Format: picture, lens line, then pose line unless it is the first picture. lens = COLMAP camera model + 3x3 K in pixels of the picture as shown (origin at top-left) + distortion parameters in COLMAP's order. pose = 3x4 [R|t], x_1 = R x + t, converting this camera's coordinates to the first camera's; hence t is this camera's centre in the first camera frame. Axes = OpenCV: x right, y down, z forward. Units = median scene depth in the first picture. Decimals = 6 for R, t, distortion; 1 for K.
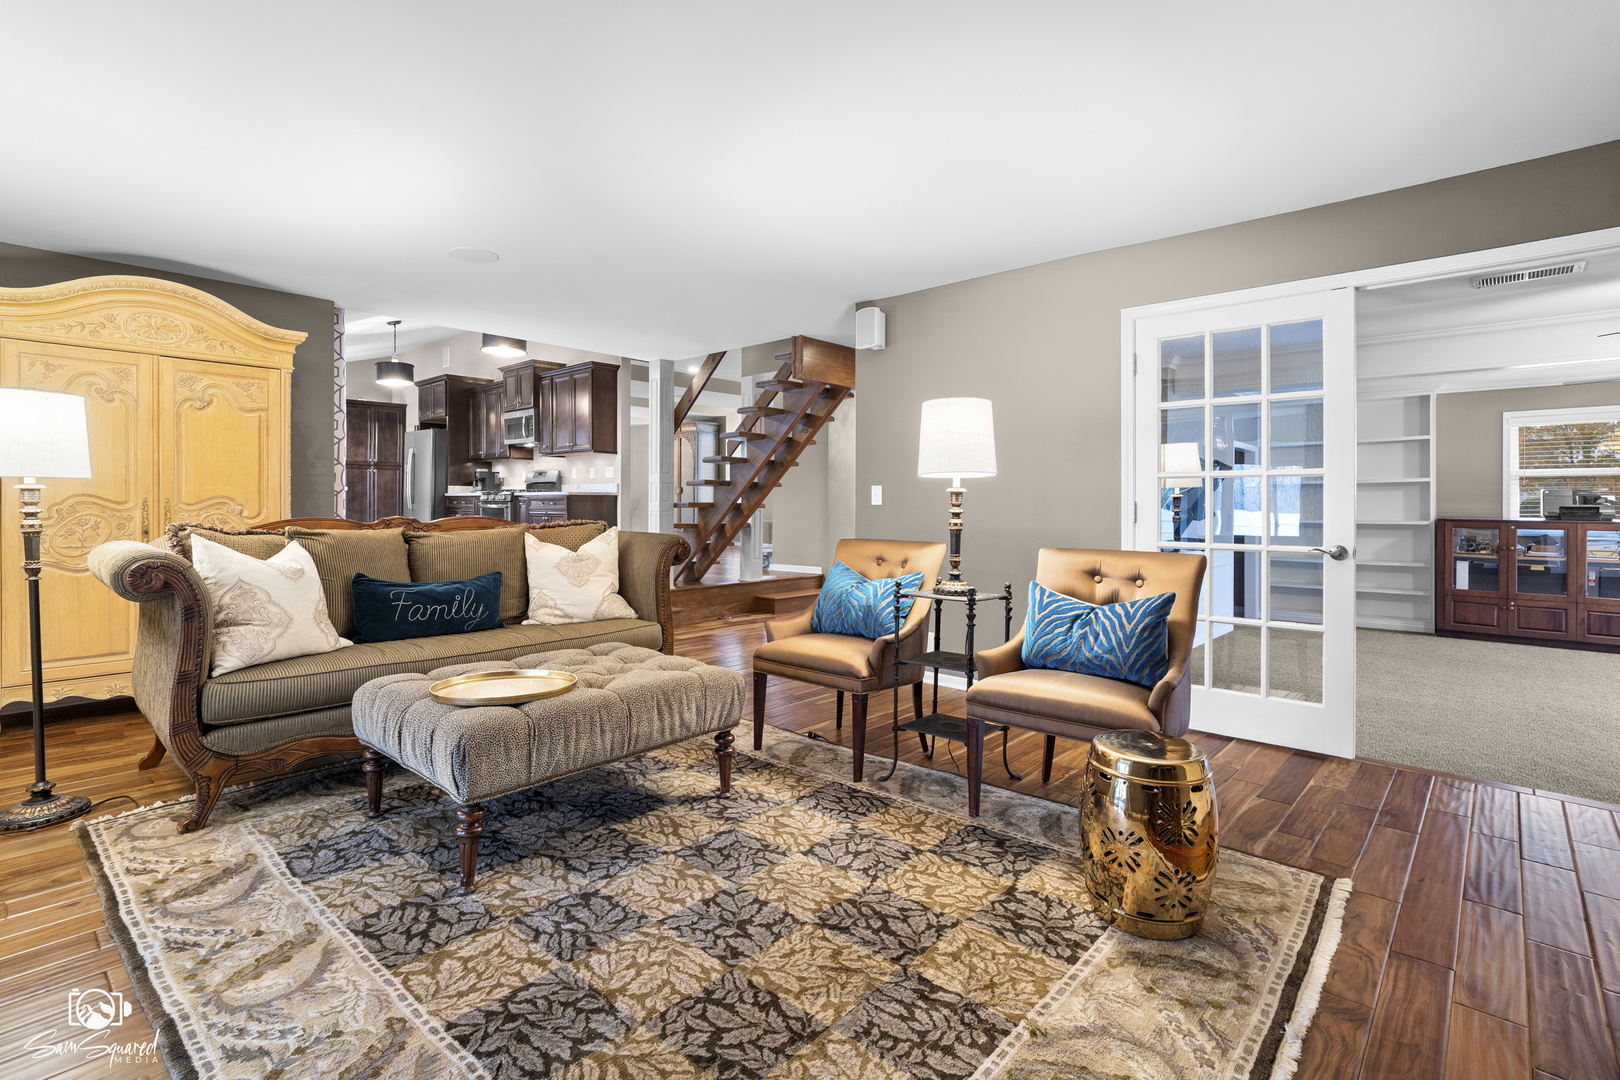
lens RADIAL K [[766.2, 0, 802.0], [0, 766.2, 523.7], [0, 0, 1]] dist [-0.002956, -0.000150]
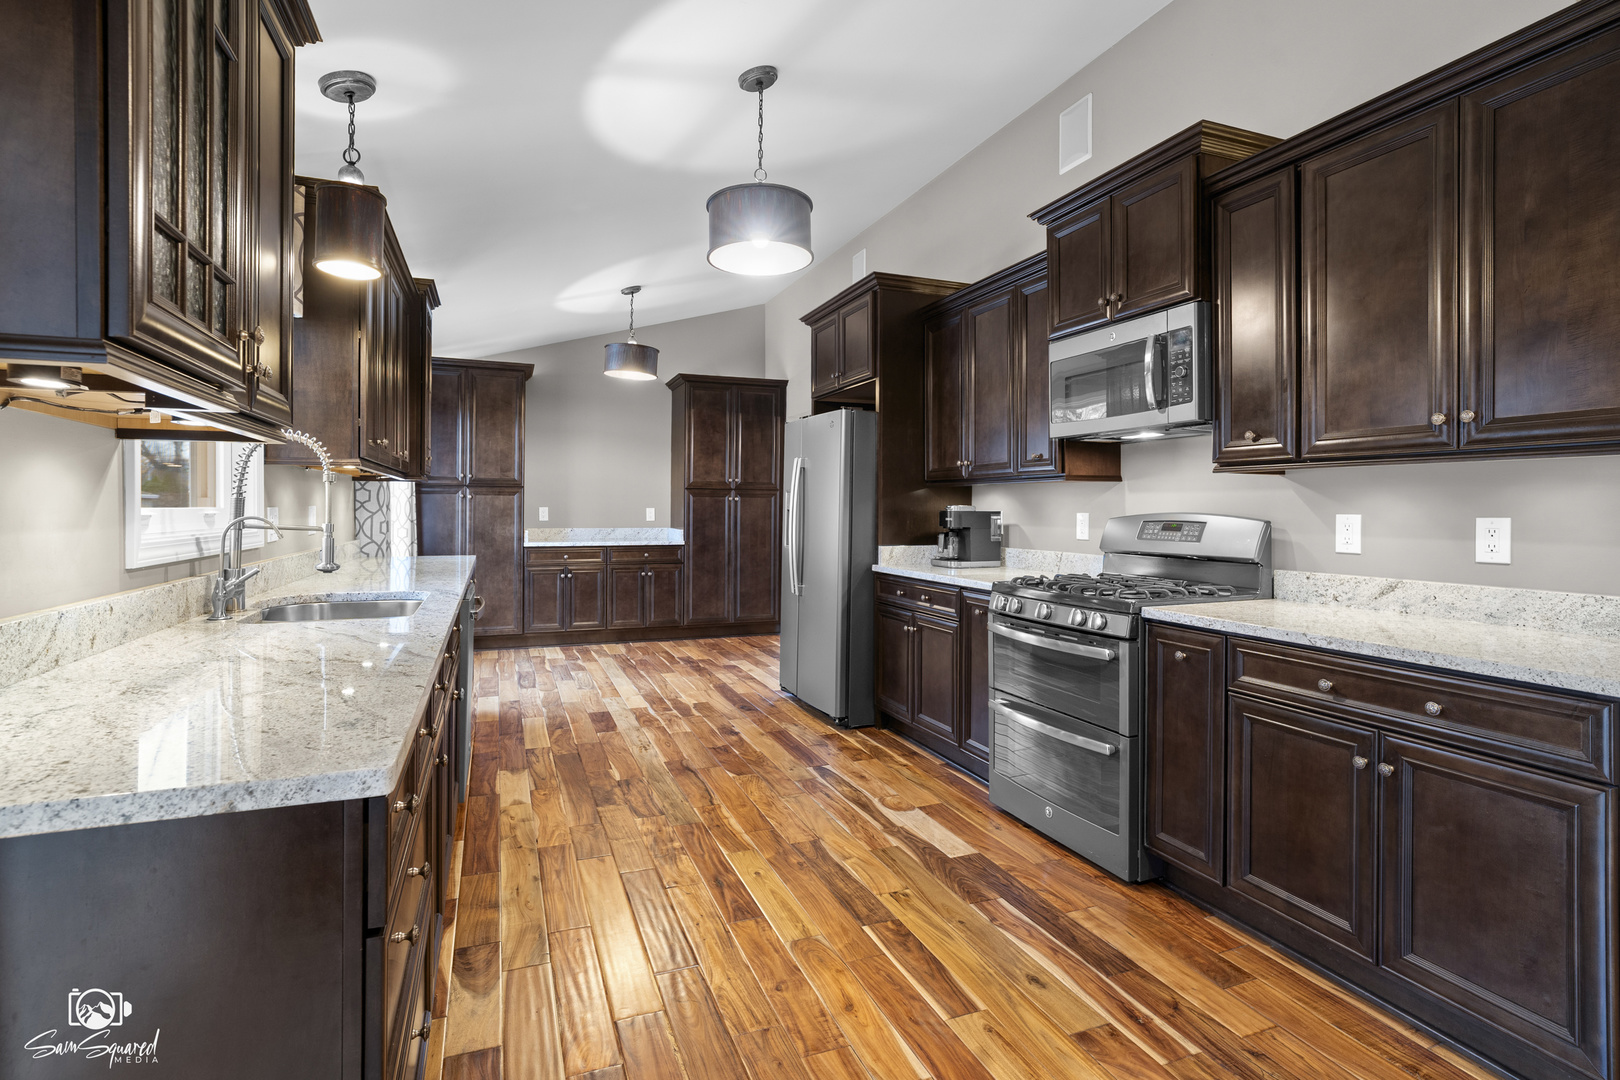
lens RADIAL K [[766.2, 0, 802.0], [0, 766.2, 523.7], [0, 0, 1]] dist [-0.002956, -0.000150]
pose [[0.898380, 0.007660, -0.439152, -0.316393], [-0.009724, 0.999950, -0.002452, -0.059729], [0.439111, 0.006473, 0.898409, 0.610637]]
